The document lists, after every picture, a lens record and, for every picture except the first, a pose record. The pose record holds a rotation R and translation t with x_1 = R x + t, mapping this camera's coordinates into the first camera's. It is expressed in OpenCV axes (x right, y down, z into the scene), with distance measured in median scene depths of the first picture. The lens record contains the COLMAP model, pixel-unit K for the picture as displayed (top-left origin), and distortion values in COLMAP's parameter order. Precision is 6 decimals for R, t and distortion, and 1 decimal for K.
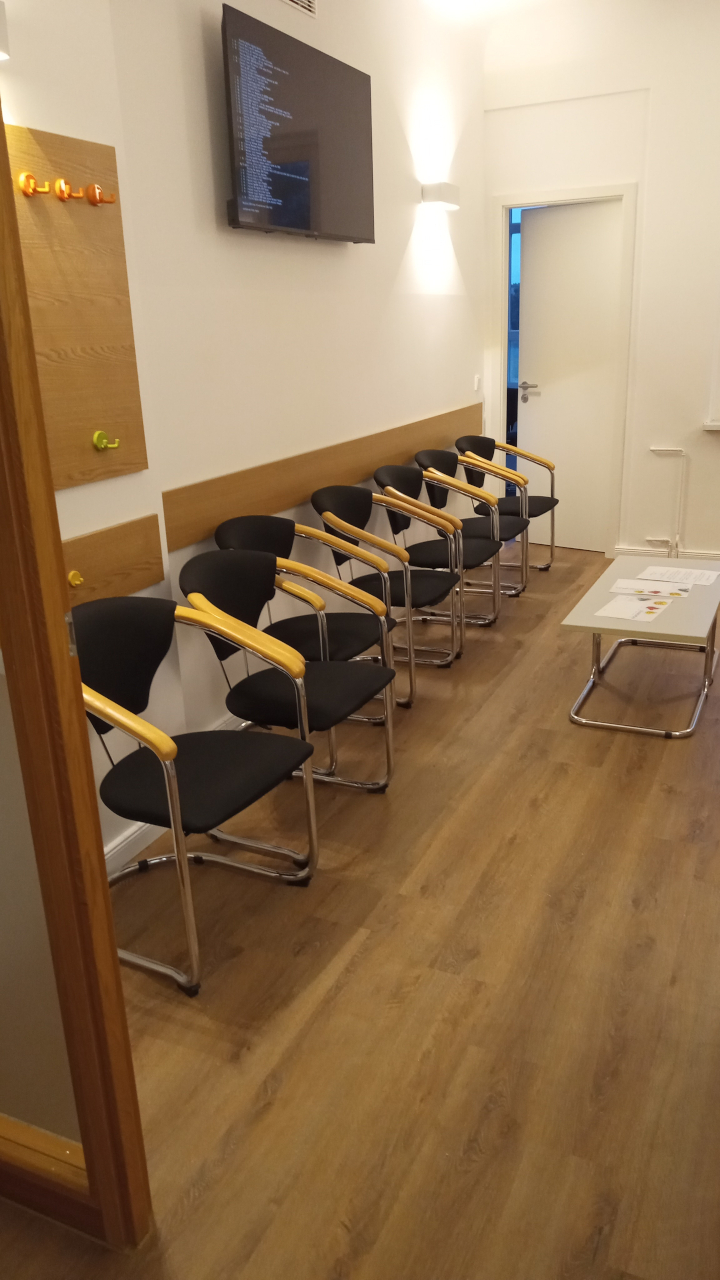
lens RADIAL K [[975.0, 0, 358.4], [0, 975.0, 626.1], [0, 0, 1]] dist [-0.000468, 0.013137]
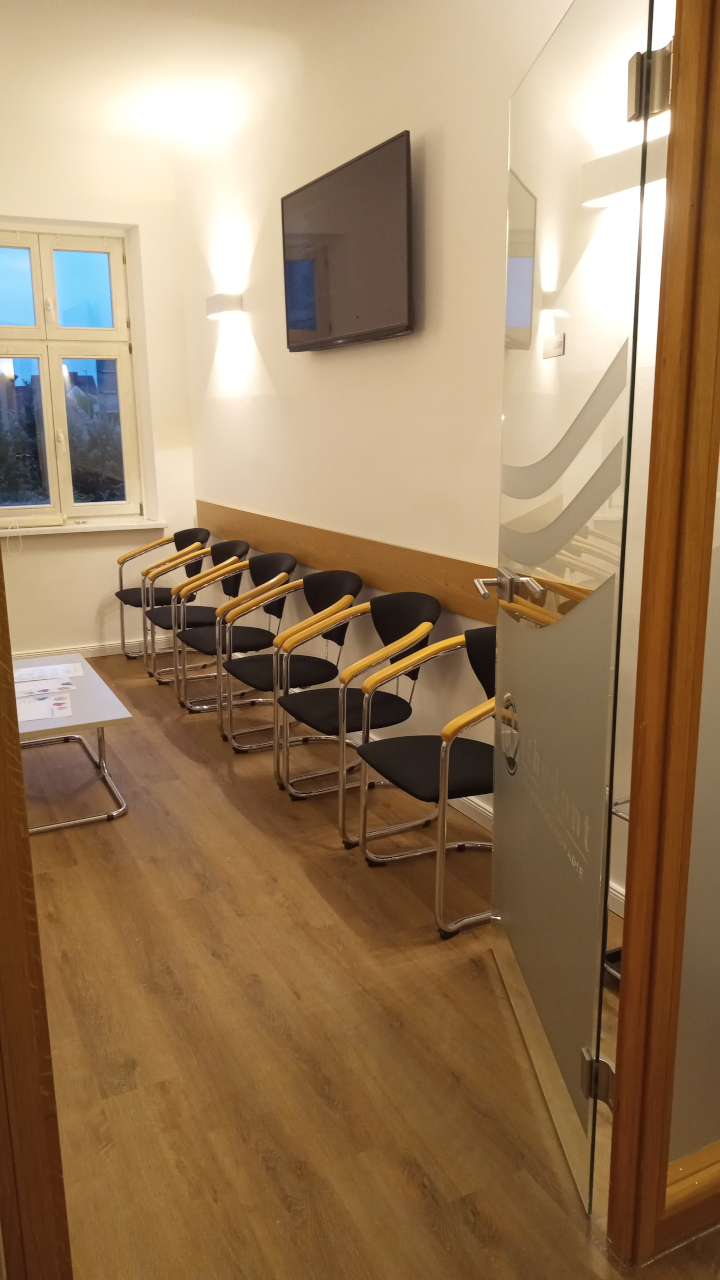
lens RADIAL K [[975.0, 0, 357.9], [0, 975.0, 653.2], [0, 0, 1]] dist [-0.000468, 0.013137]
pose [[0.633177, -0.165407, 0.756126, -0.438489], [0.229864, 0.973010, 0.020365, -0.031587], [-0.739087, 0.160912, 0.654109, 0.146698]]
